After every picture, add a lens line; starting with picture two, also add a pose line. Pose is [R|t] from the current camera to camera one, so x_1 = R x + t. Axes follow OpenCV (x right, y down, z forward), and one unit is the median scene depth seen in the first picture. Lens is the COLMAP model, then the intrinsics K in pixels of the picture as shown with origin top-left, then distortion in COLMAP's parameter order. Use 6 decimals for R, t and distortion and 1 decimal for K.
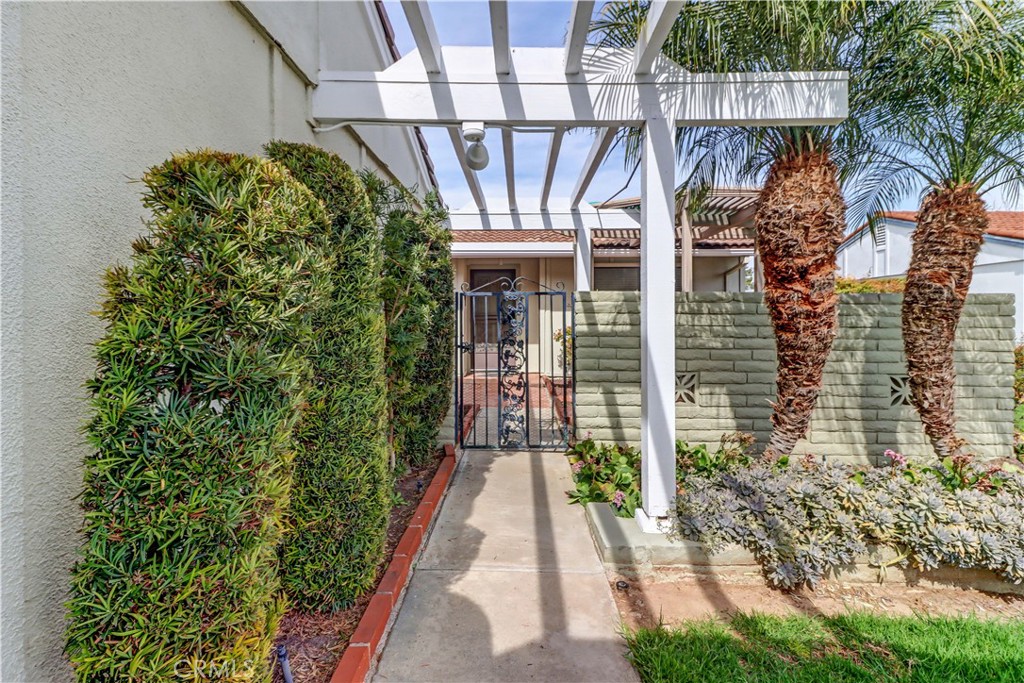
lens RADIAL K [[484.7, 0, 508.1], [0, 484.7, 313.6], [0, 0, 1]] dist [0.000560, -0.000053]
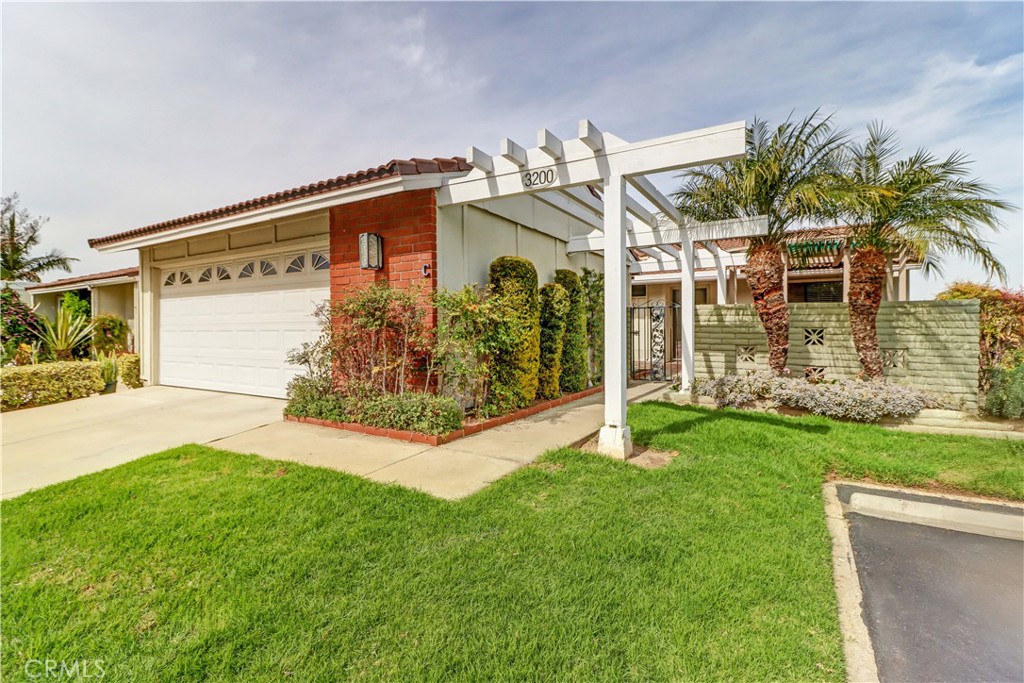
lens RADIAL K [[472.4, 0, 516.3], [0, 472.4, 331.1], [0, 0, 1]] dist [0.021549, -0.014028]
pose [[0.873544, -0.000954, -0.486744, 0.477715], [0.005504, 0.999954, 0.007918, 0.043182], [0.486713, -0.009595, 0.873509, -1.100250]]
